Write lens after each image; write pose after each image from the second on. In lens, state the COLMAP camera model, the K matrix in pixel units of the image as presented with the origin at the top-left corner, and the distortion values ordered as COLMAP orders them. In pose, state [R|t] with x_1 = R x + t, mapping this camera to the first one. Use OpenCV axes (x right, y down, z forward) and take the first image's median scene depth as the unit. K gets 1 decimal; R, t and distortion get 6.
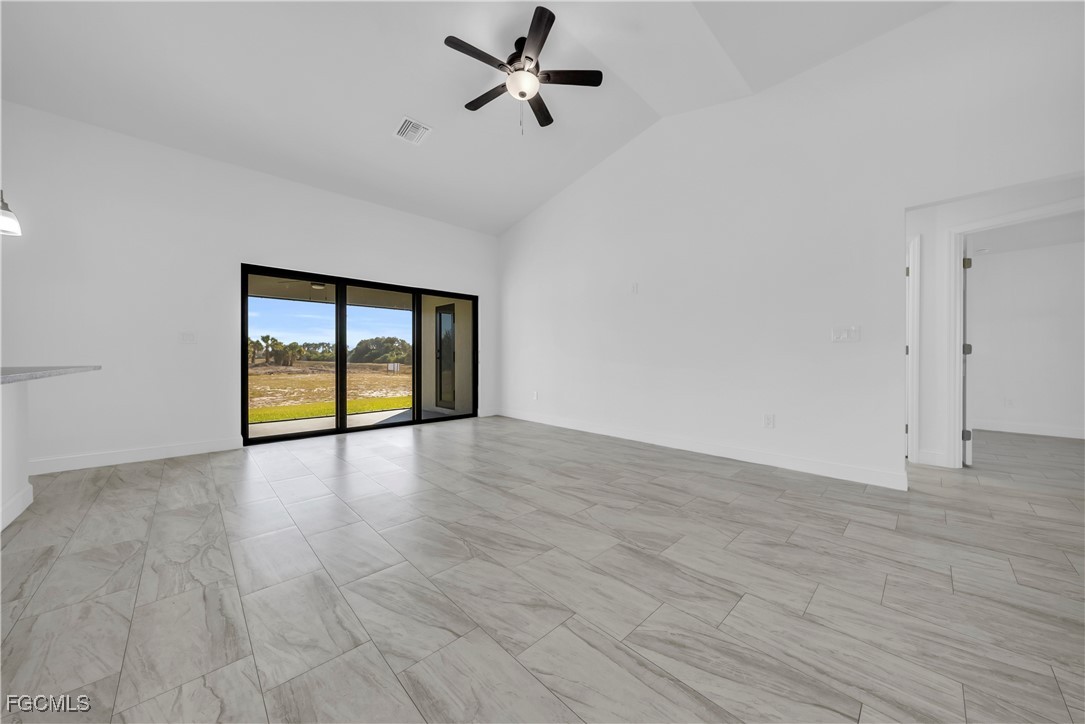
lens RADIAL K [[374.7, 0, 549.4], [0, 374.7, 361.5], [0, 0, 1]] dist [-0.001384, -0.000224]
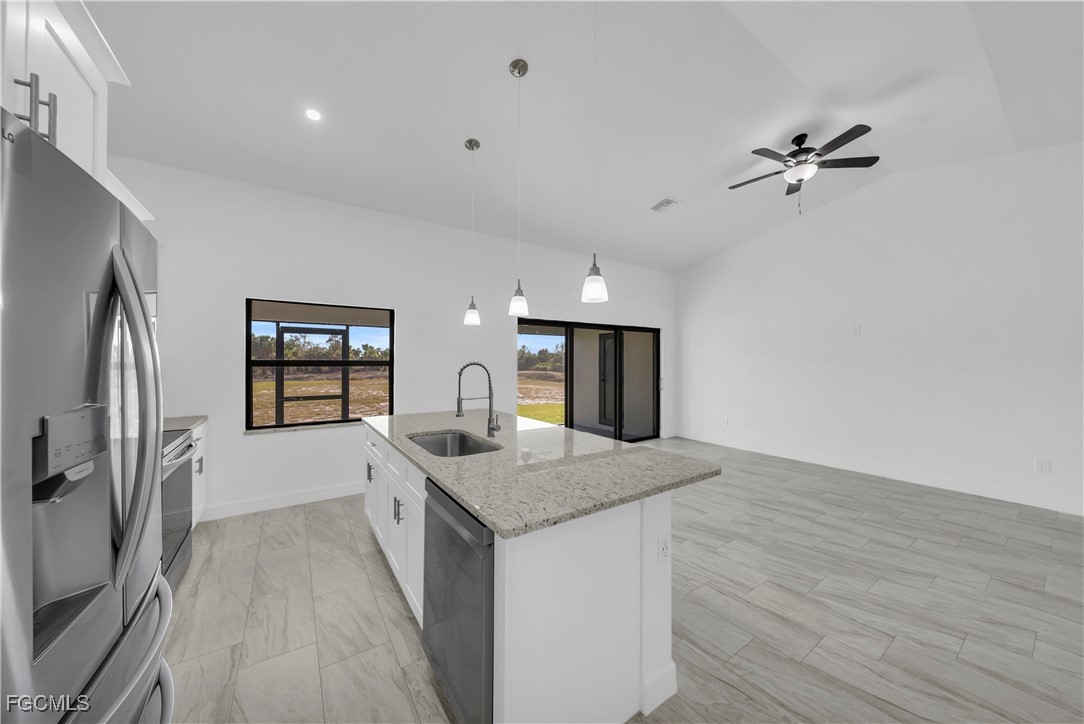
lens RADIAL K [[374.3, 0, 546.3], [0, 374.3, 361.5], [0, 0, 1]] dist [-0.001384, -0.000224]
pose [[0.986086, -0.000909, -0.166233, -0.430430], [-0.000663, 0.999956, -0.009402, -0.085800], [0.166234, 0.009381, 0.986042, -0.186652]]
